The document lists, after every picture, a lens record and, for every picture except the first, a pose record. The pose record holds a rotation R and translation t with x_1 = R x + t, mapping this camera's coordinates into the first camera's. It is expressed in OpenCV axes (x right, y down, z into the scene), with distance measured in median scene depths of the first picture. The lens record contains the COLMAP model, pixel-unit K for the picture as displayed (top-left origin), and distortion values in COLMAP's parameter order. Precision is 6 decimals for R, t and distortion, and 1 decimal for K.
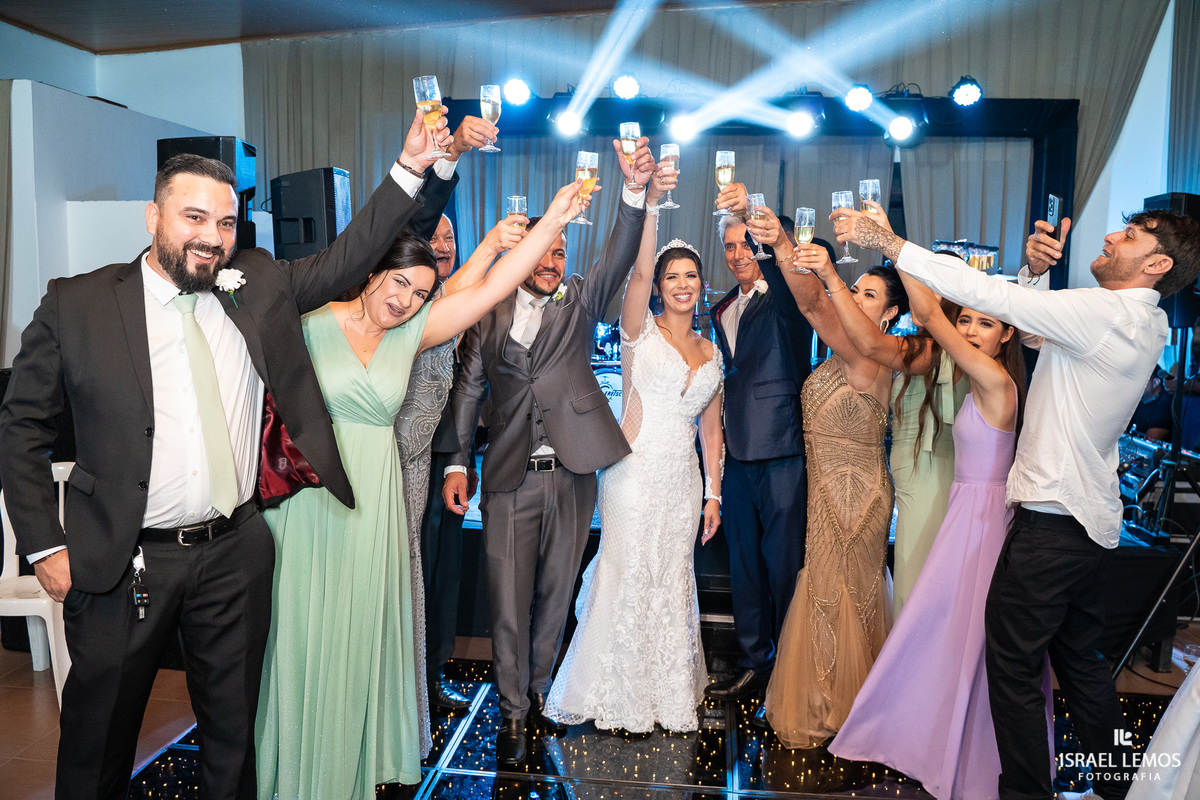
lens RADIAL K [[969.6, 0, 600.0], [0, 969.6, 400.0], [0, 0, 1]] dist [-0.125323, 0.103253]
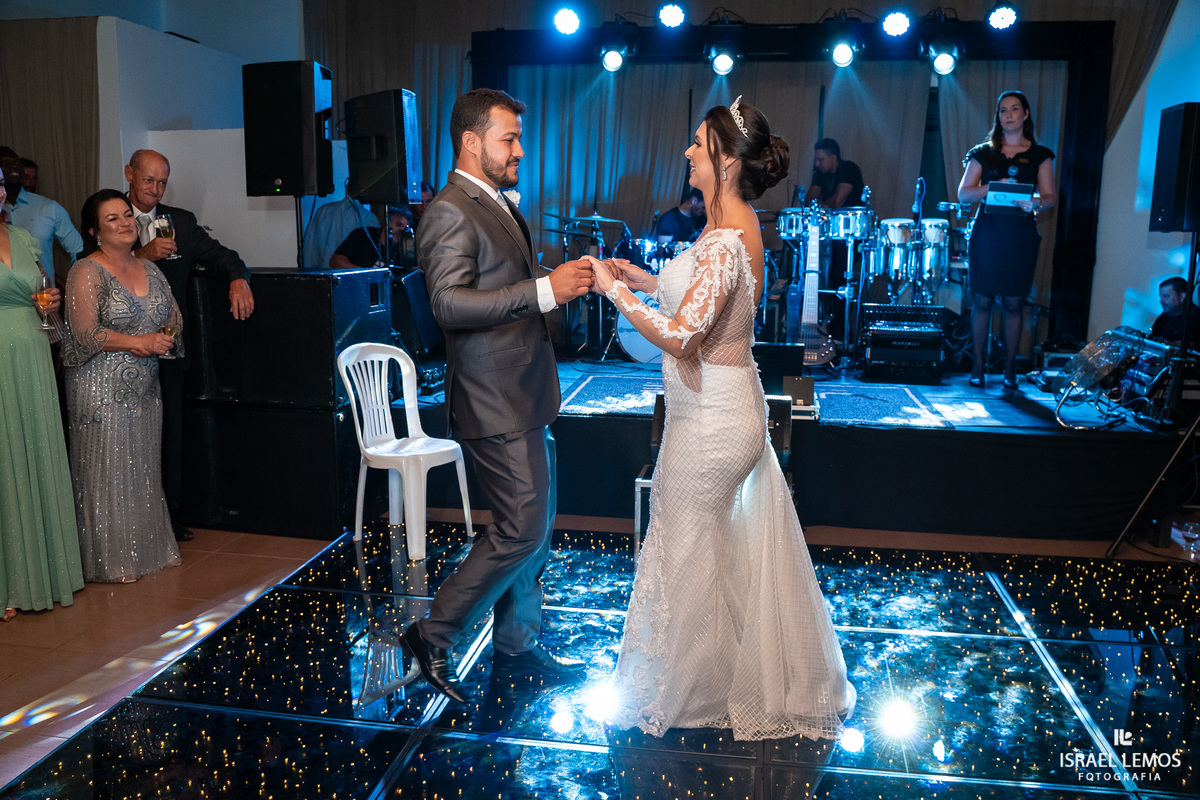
lens RADIAL K [[969.6, 0, 600.0], [0, 969.6, 400.0], [0, 0, 1]] dist [-0.125323, 0.103253]
pose [[0.998888, 0.001400, -0.047117, -0.001136], [0.001316, 0.998341, 0.057571, 0.035027], [0.047119, -0.057569, 0.997229, -0.069688]]
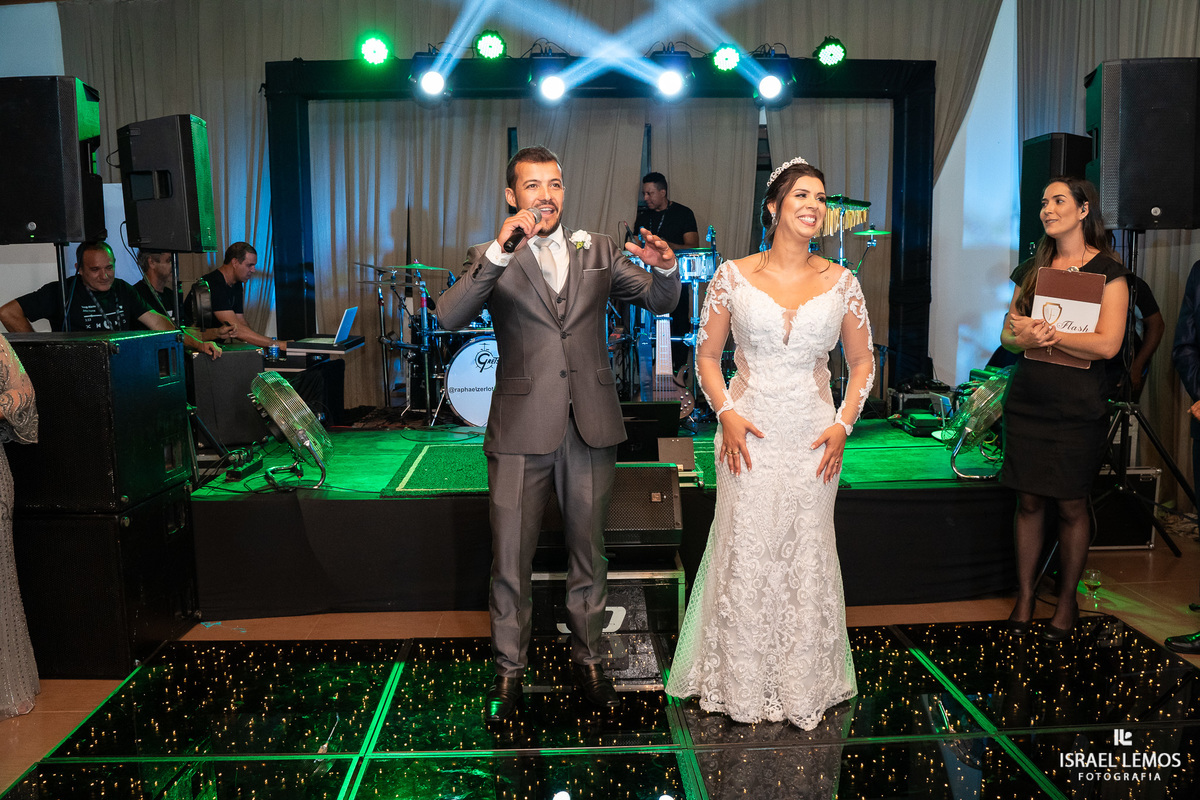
lens RADIAL K [[969.6, 0, 600.0], [0, 969.6, 400.0], [0, 0, 1]] dist [-0.125323, 0.103253]
pose [[0.986022, -0.044988, 0.160429, -0.037270], [0.043665, 0.998977, 0.011763, 0.024481], [-0.160794, -0.004594, 0.986977, 0.037695]]
